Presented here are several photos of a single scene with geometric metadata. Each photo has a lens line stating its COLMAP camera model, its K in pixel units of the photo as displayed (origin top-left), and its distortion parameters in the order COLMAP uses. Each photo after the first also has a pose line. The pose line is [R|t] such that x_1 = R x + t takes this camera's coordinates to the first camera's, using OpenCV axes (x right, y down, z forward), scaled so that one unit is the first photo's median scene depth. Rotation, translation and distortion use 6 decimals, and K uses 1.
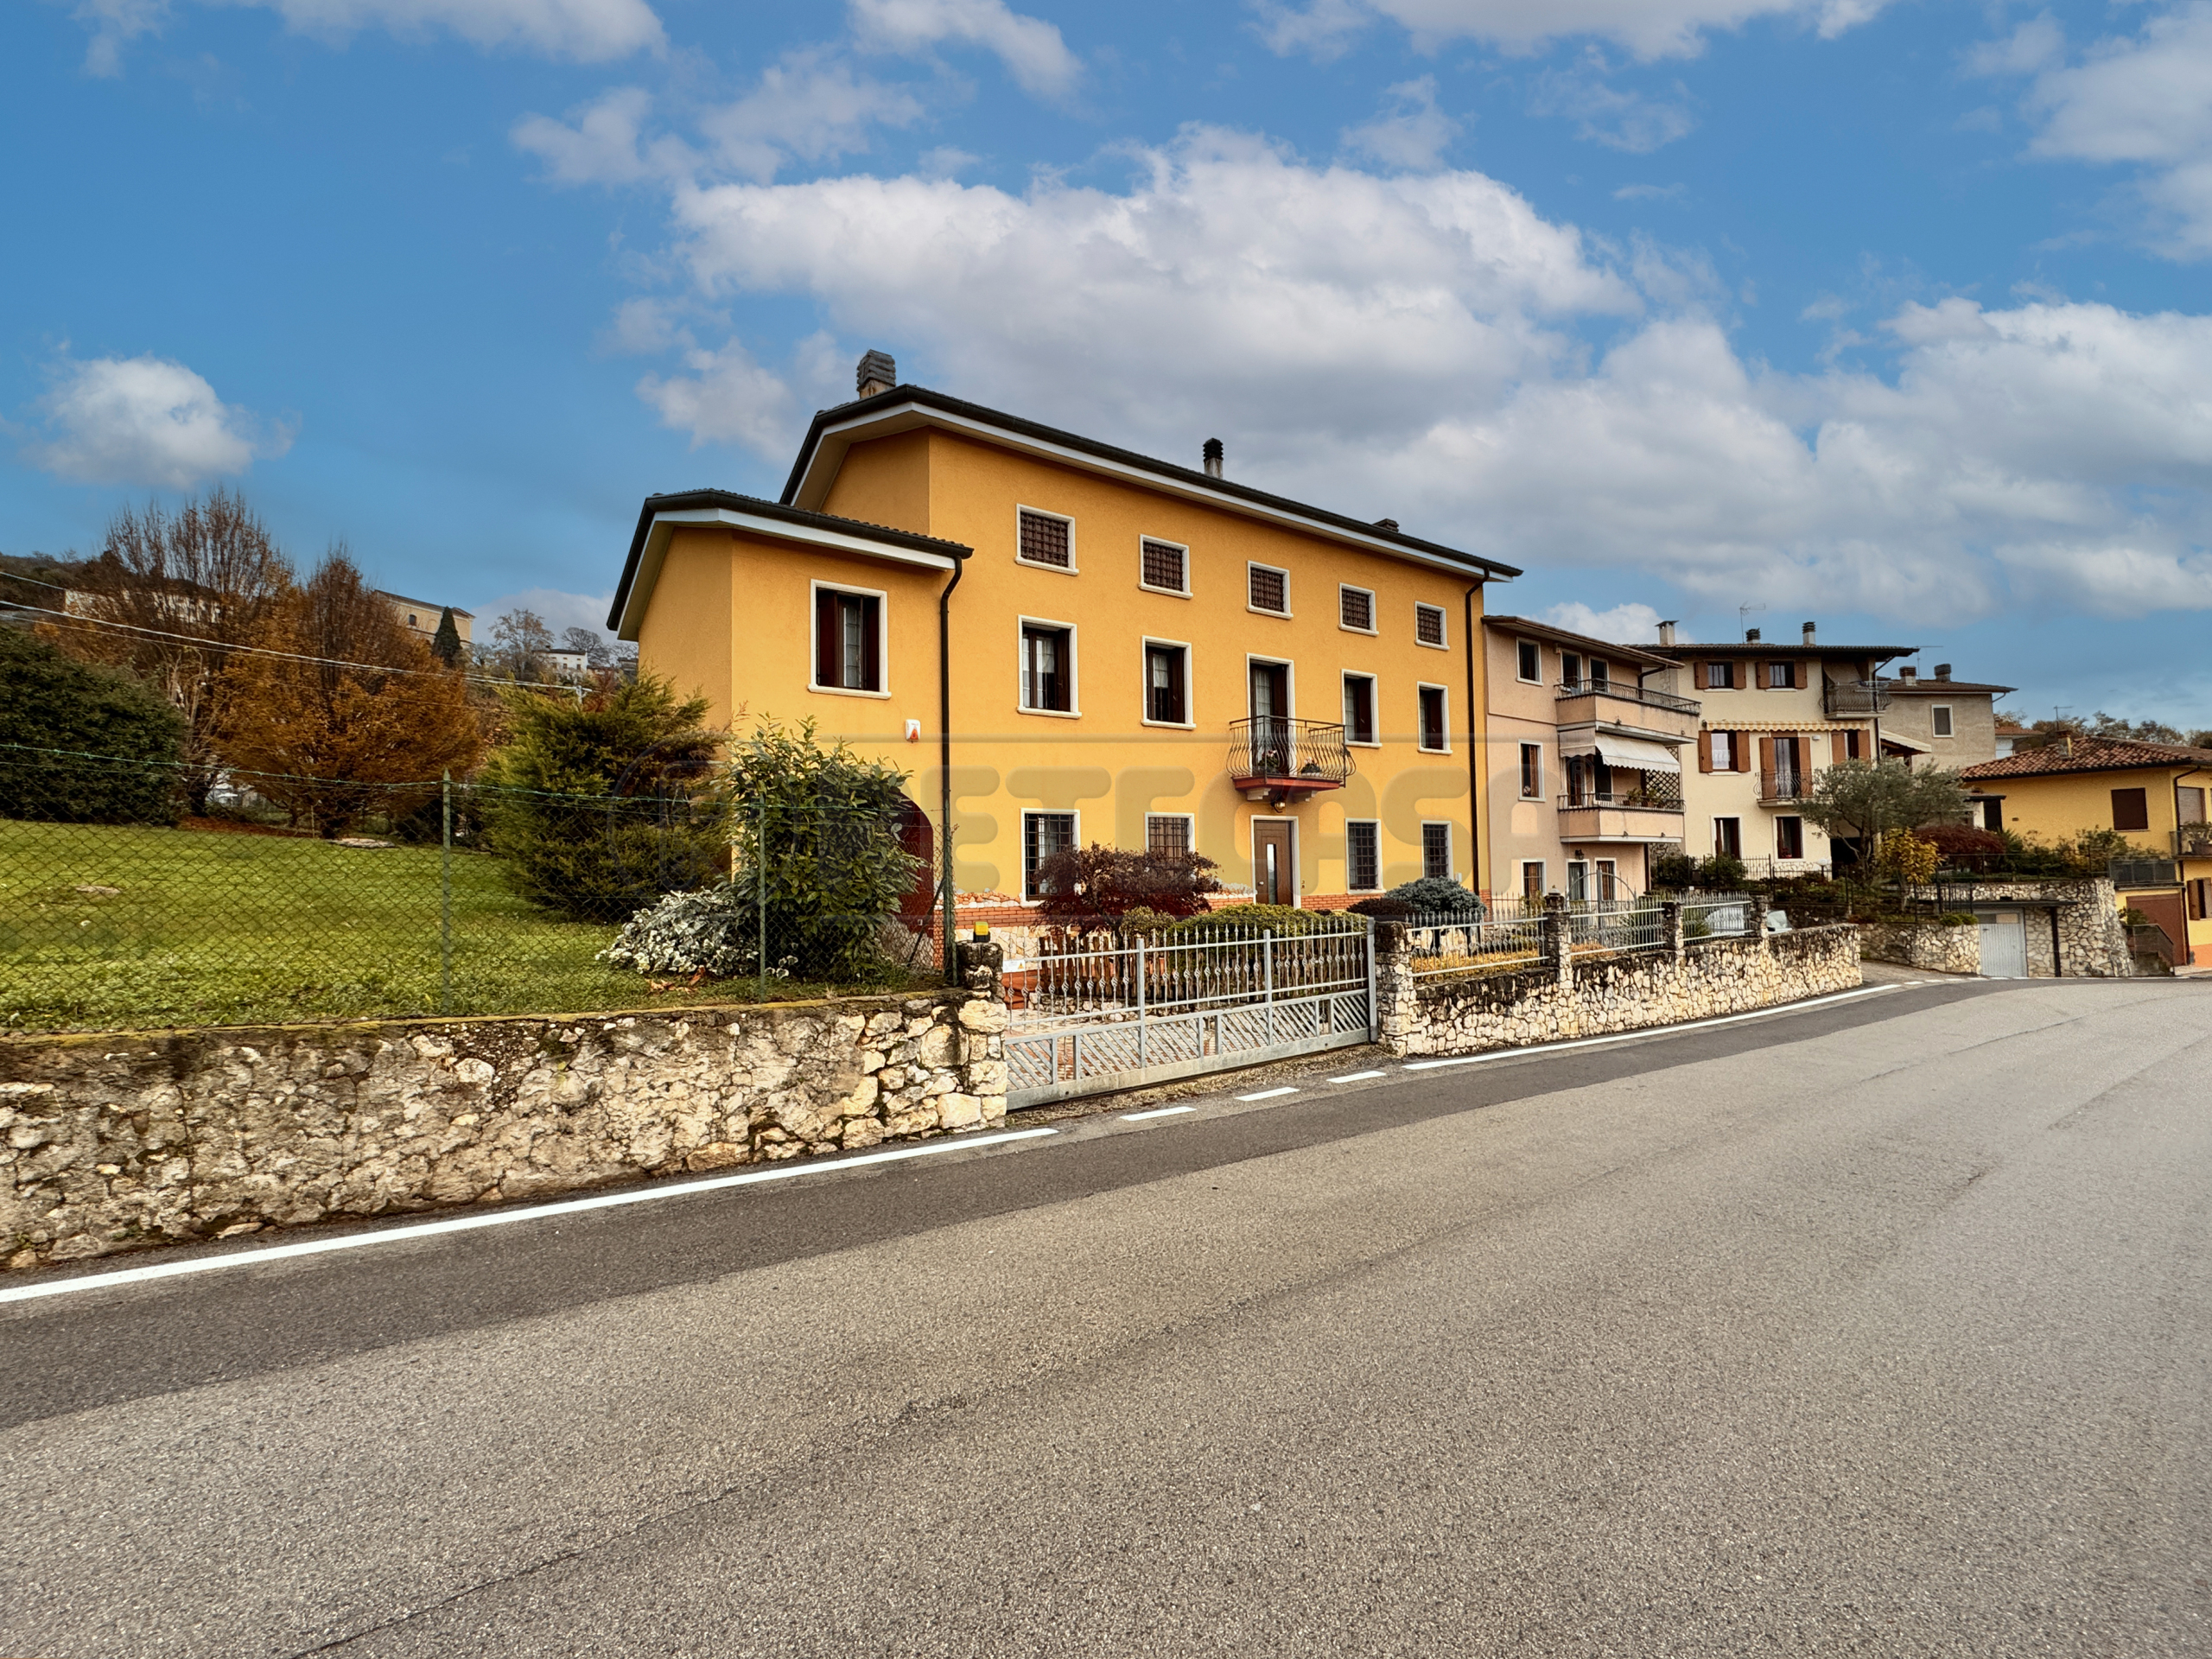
lens RADIAL K [[880.7, 0, 1123.7], [0, 880.7, 830.3], [0, 0, 1]] dist [-0.003308, 0.000834]
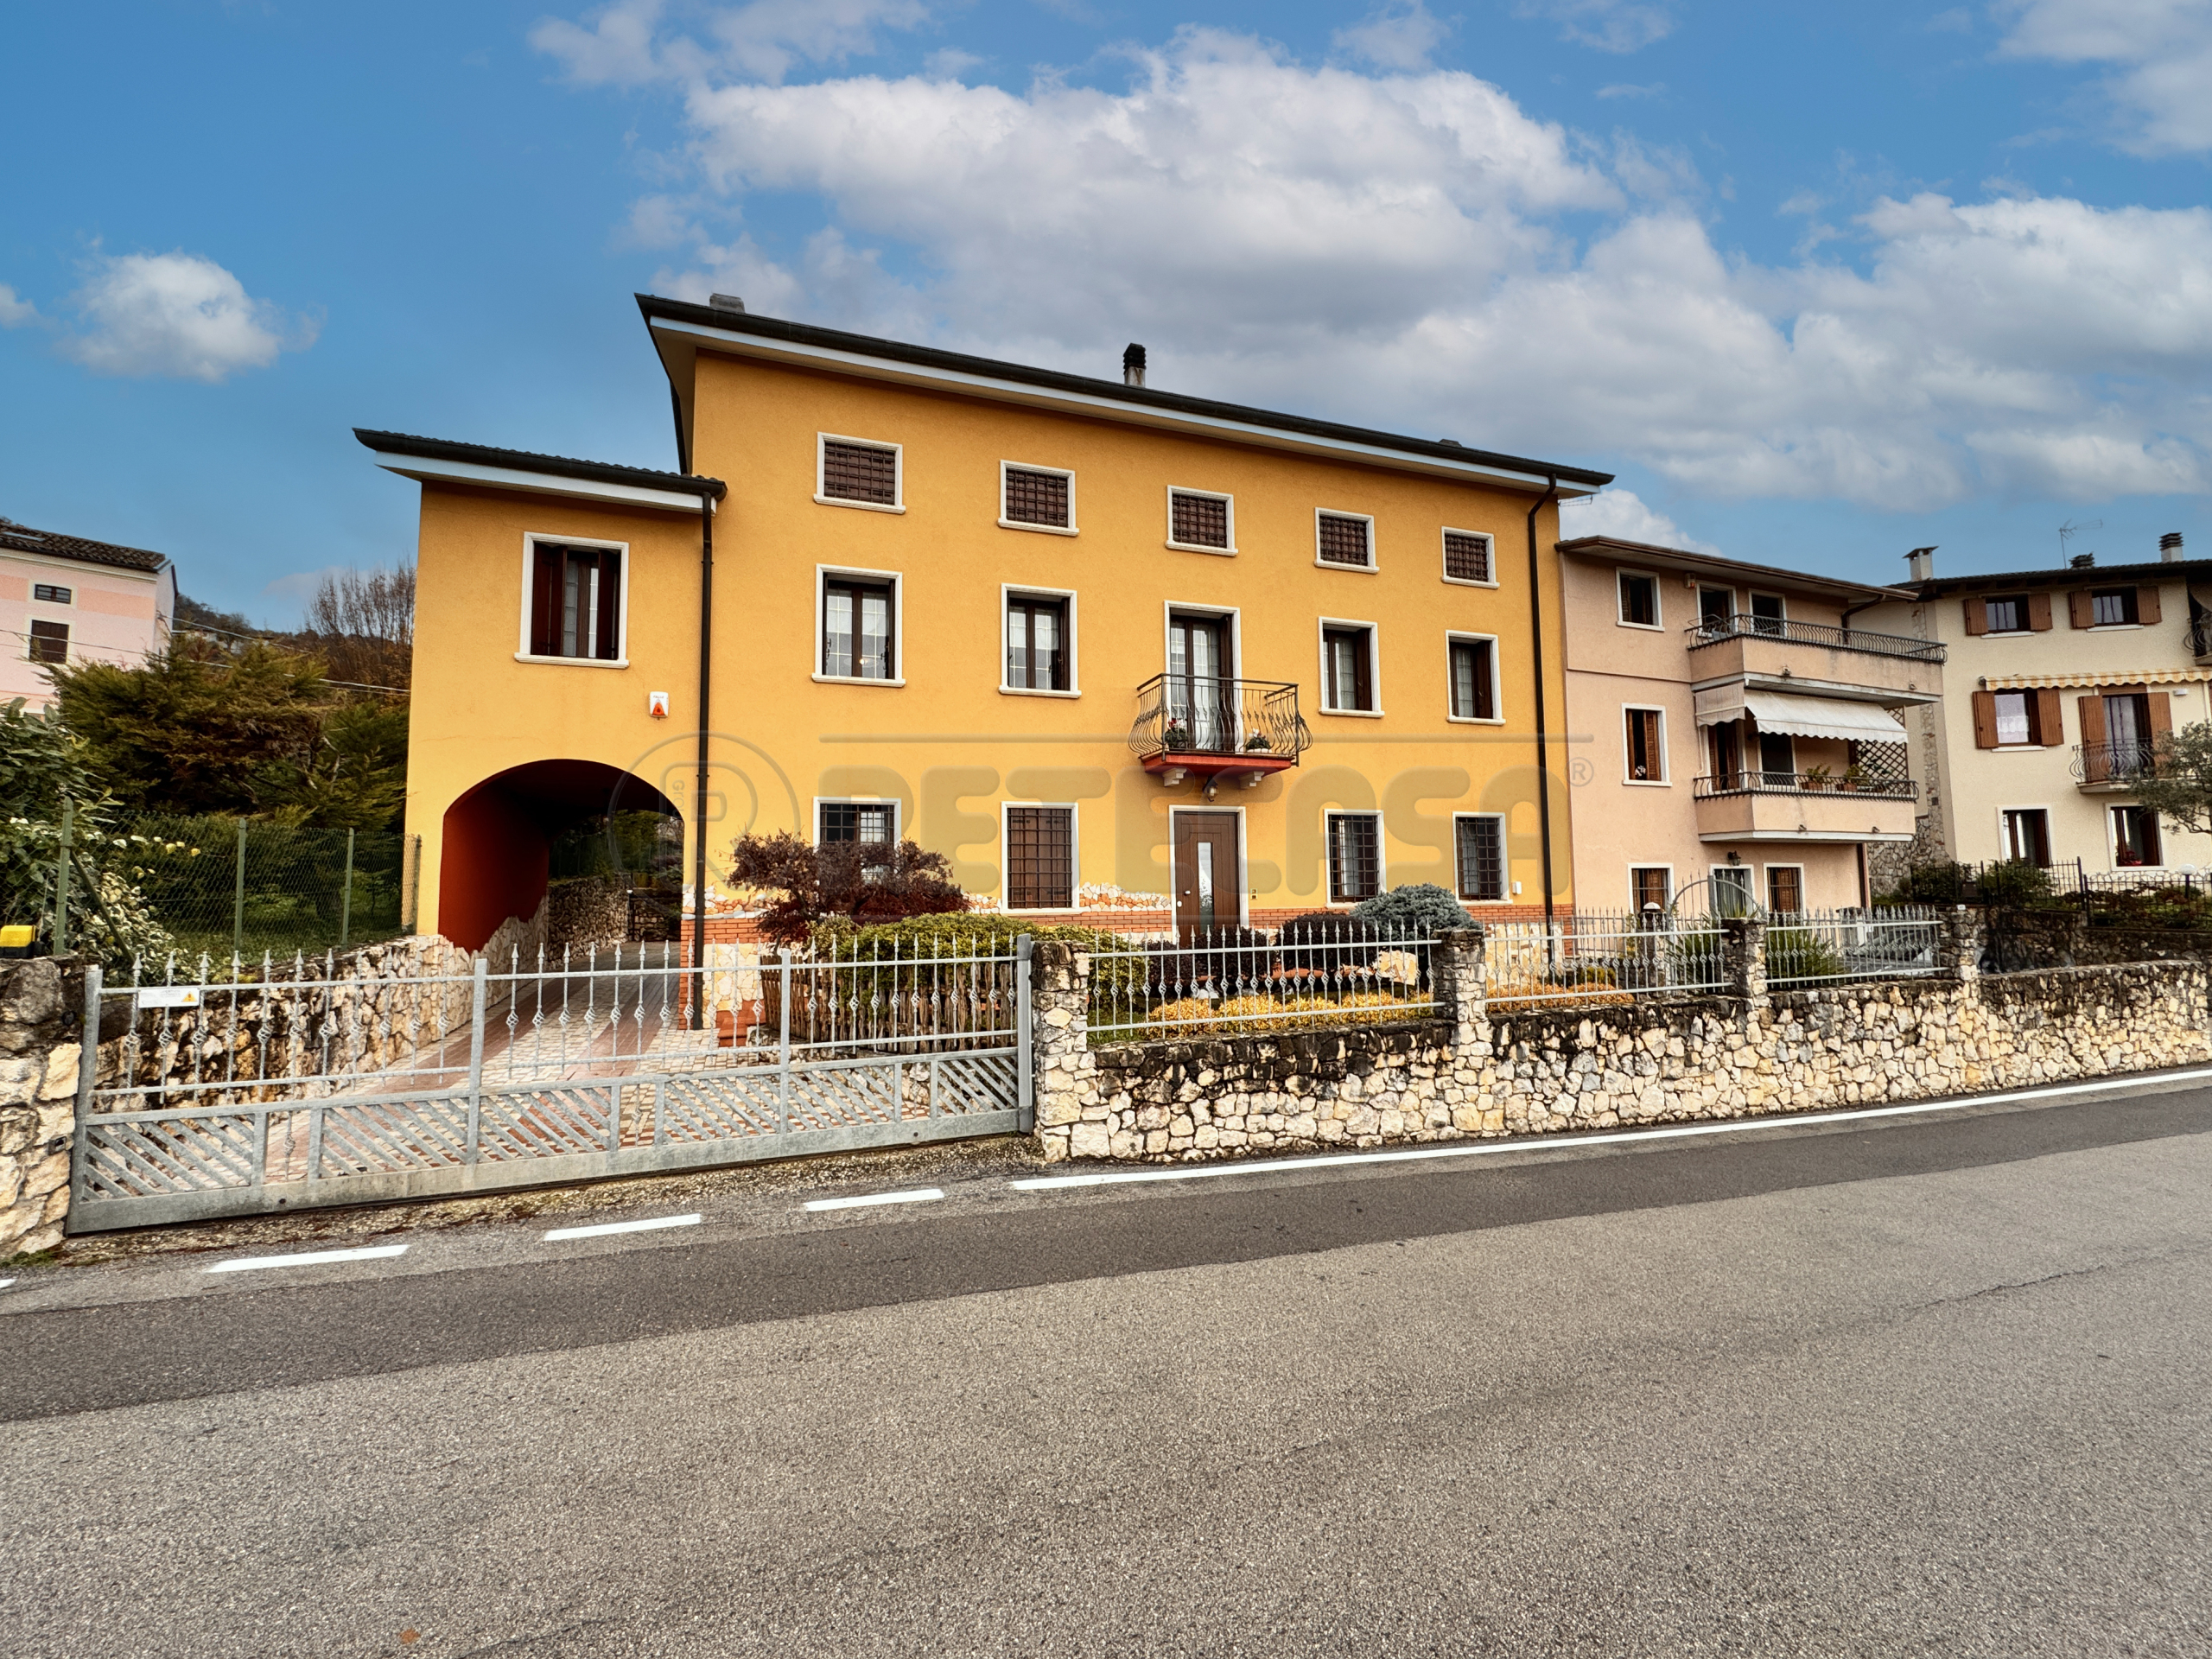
lens RADIAL K [[880.7, 0, 1088.0], [0, 880.7, 831.2], [0, 0, 1]] dist [-0.003308, 0.000834]
pose [[0.965492, -0.016716, -0.259896, 0.294816], [0.011228, 0.999682, -0.022585, 0.024068], [0.260191, 0.018888, 0.965372, 0.240075]]
